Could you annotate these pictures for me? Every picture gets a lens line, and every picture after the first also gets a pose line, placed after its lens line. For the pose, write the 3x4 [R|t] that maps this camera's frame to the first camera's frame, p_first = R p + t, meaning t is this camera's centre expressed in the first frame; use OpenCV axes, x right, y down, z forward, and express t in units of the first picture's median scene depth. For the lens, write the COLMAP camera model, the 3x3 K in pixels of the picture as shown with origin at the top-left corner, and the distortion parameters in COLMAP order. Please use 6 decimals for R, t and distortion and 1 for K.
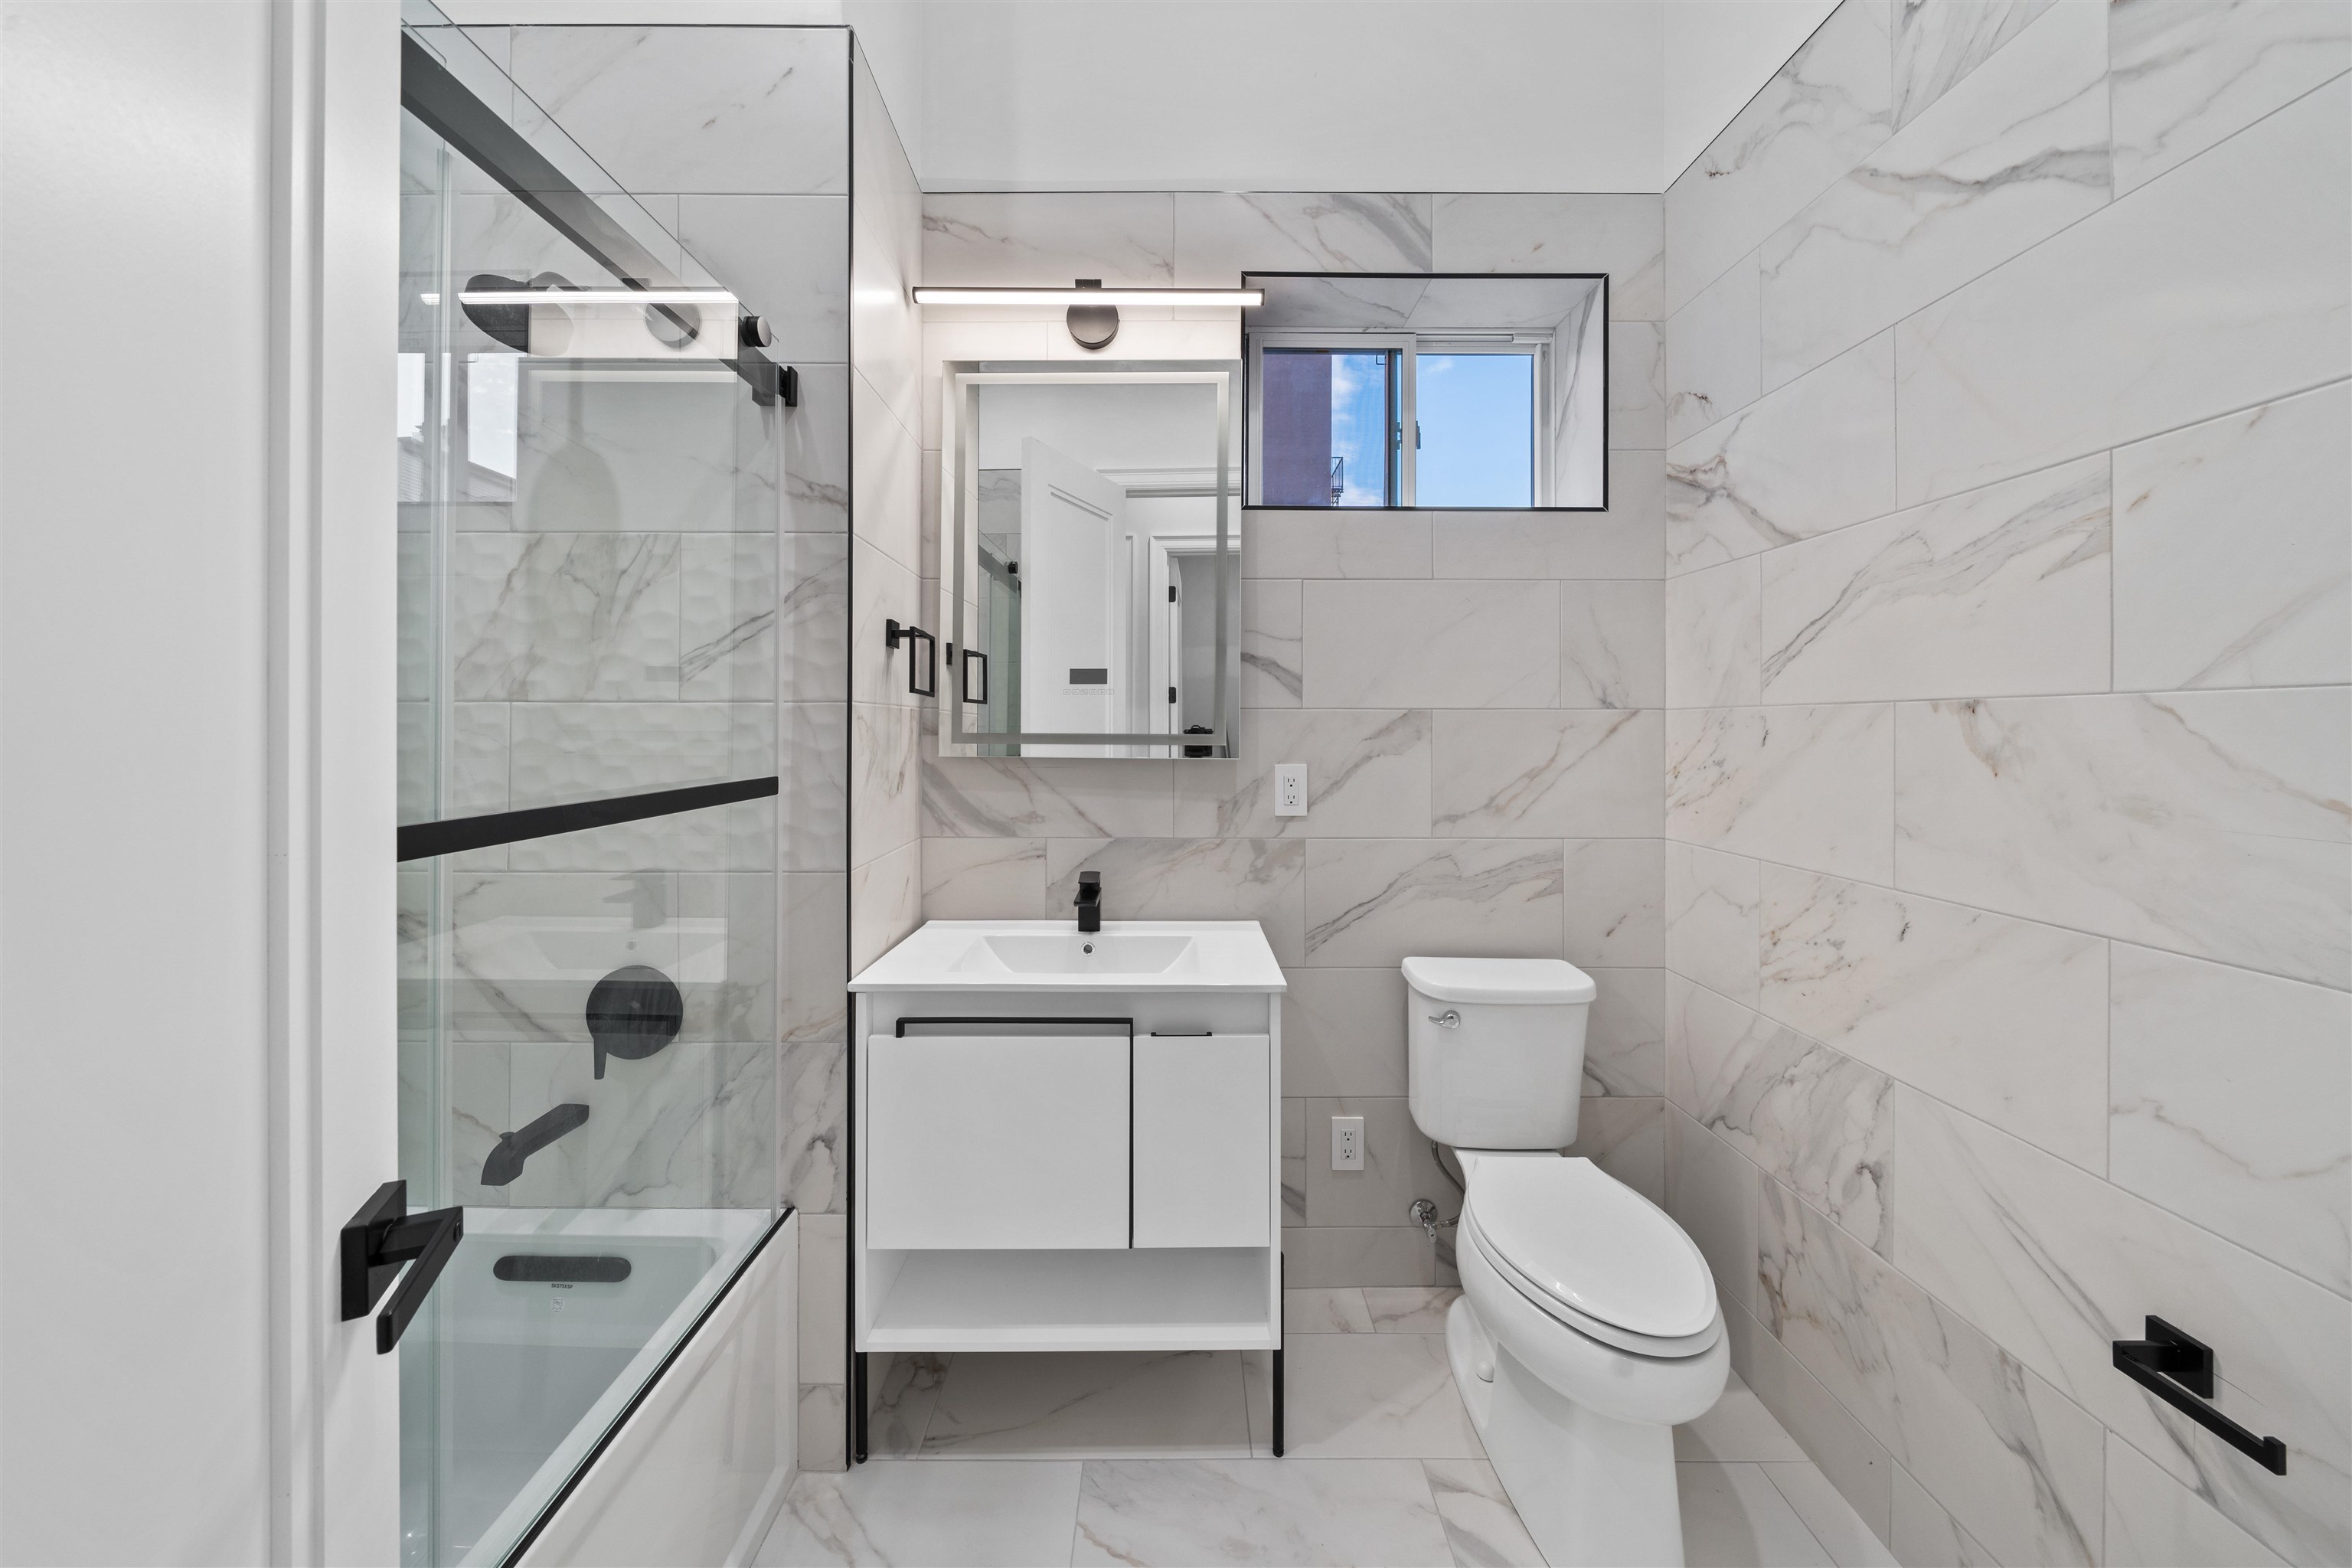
lens RADIAL K [[798.4, 0, 1192.2], [0, 798.4, 729.6], [0, 0, 1]] dist [-0.009548, -0.000518]
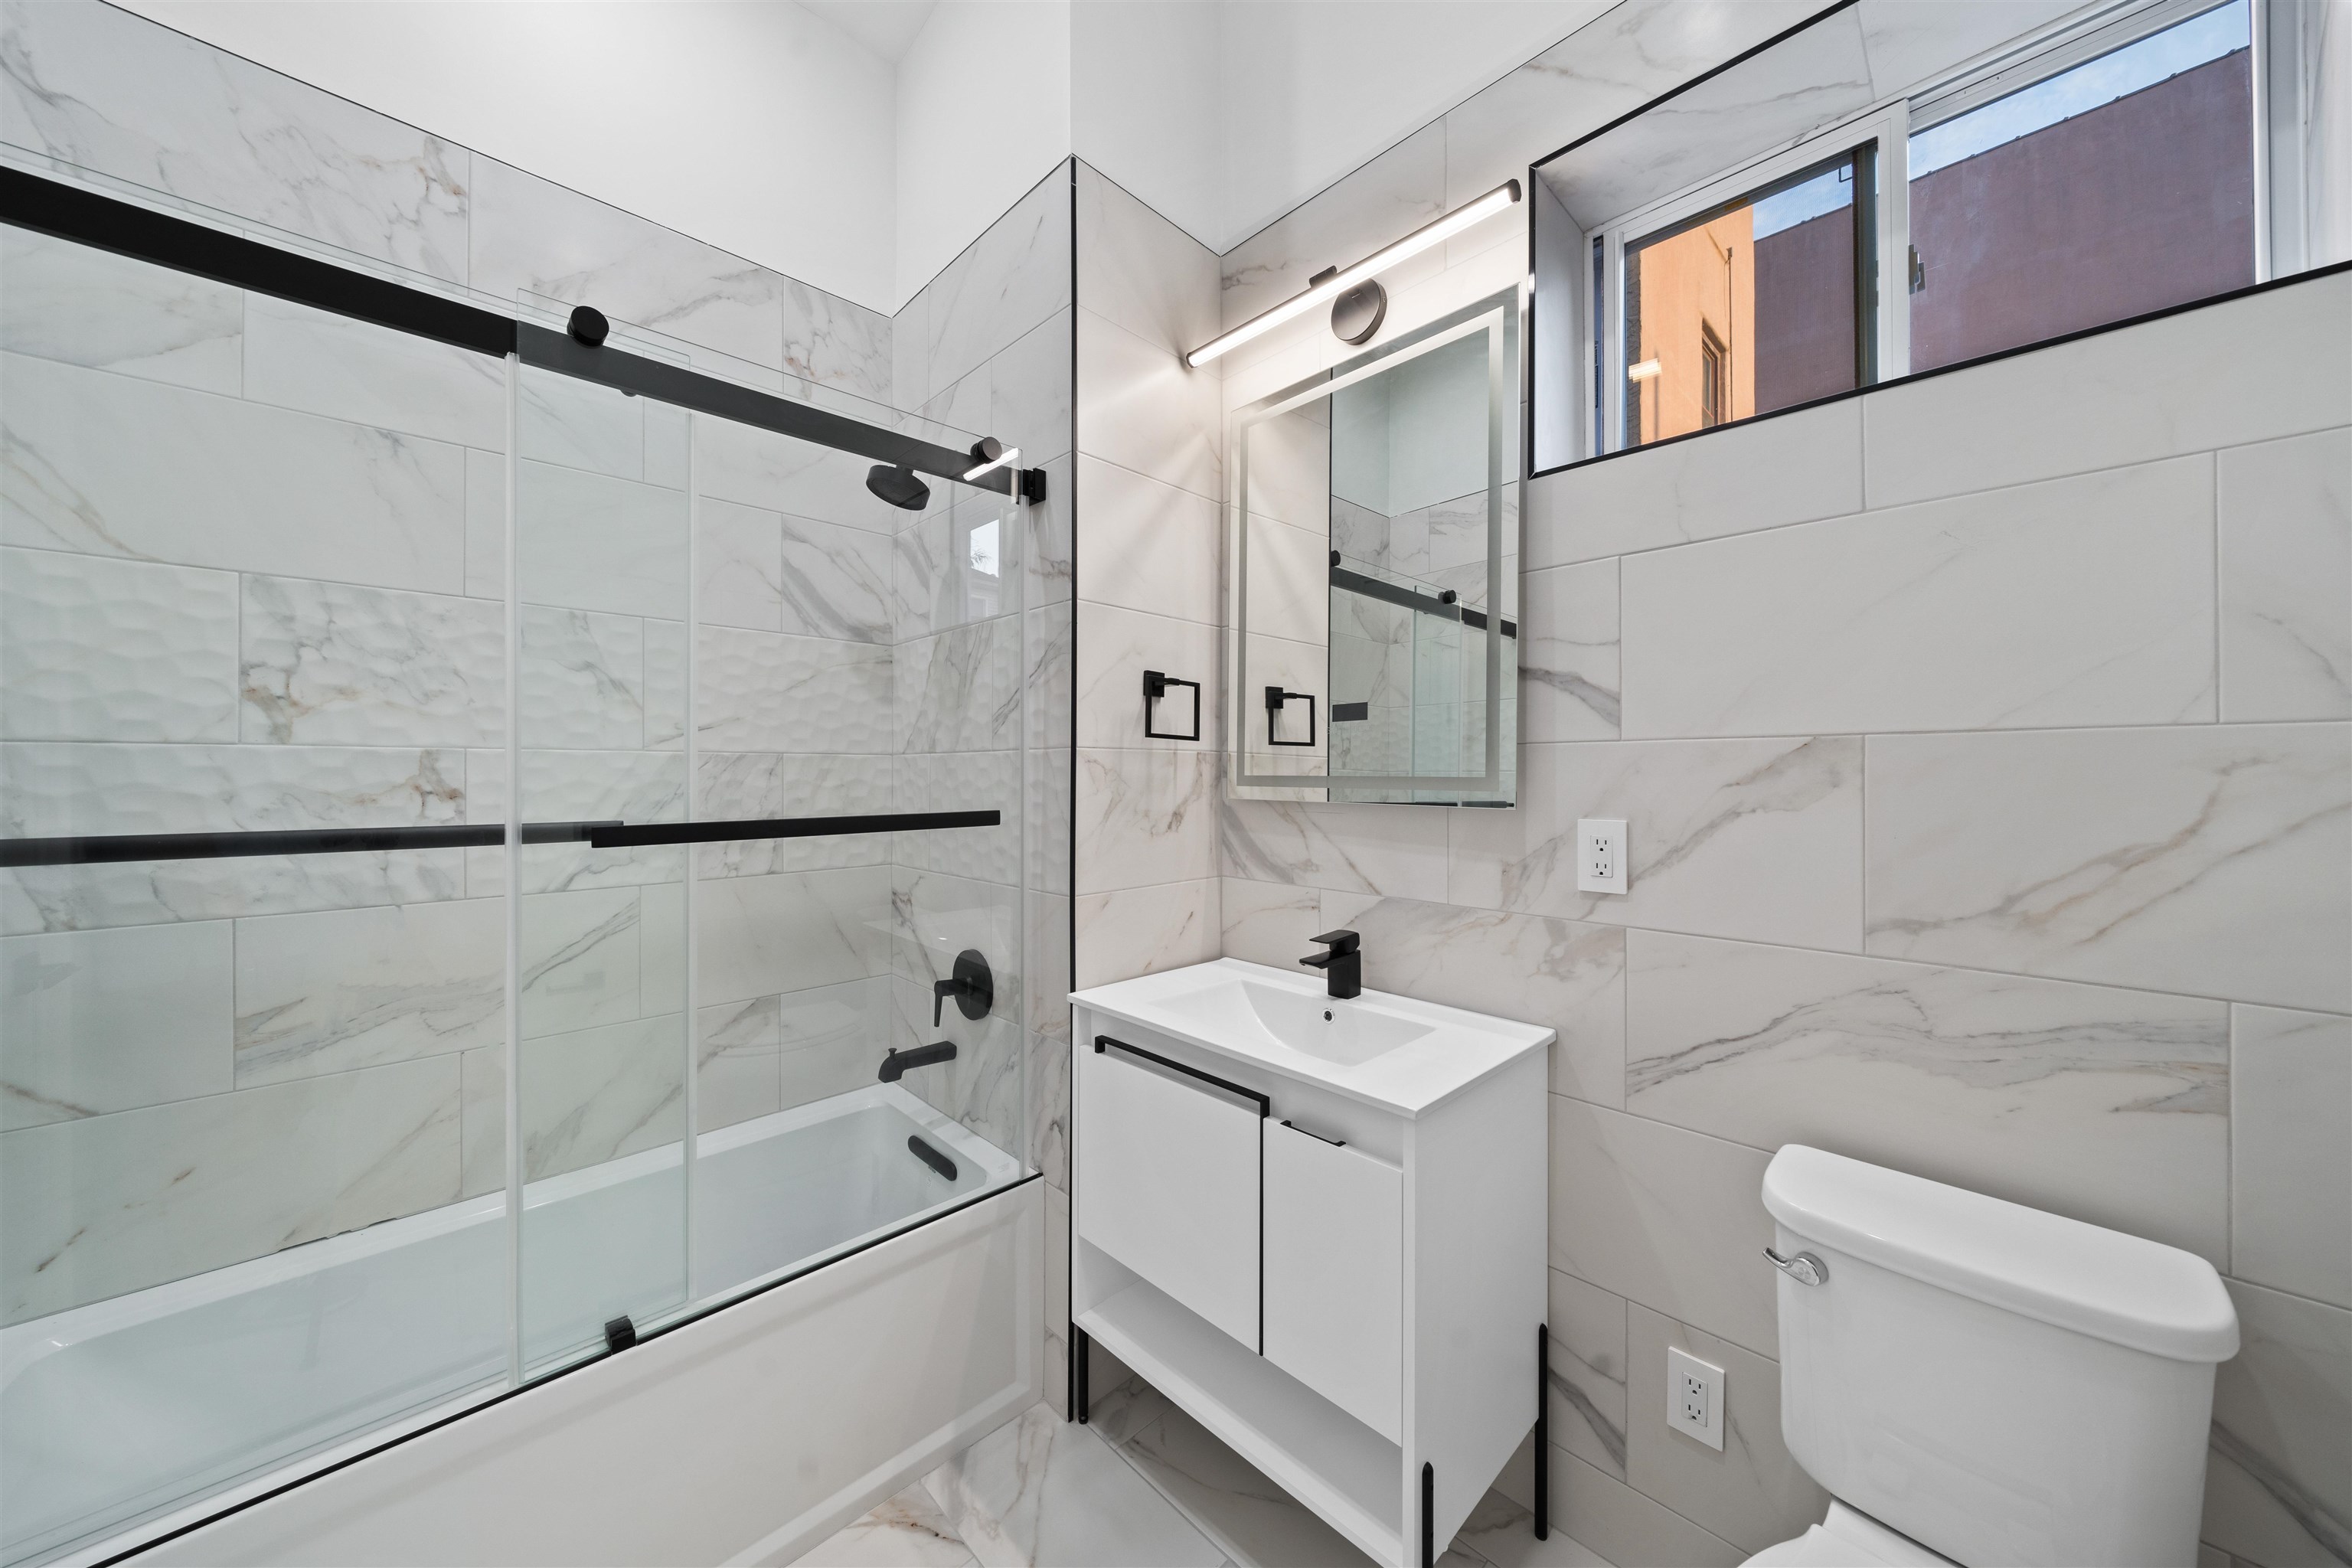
lens RADIAL K [[798.4, 0, 1179.4], [0, 798.4, 774.2], [0, 0, 1]] dist [-0.009548, -0.000518]
pose [[0.694153, -0.001498, -0.719826, 0.391740], [0.000560, 0.999999, -0.001541, 0.004214], [0.719827, 0.000666, 0.694153, 0.250922]]
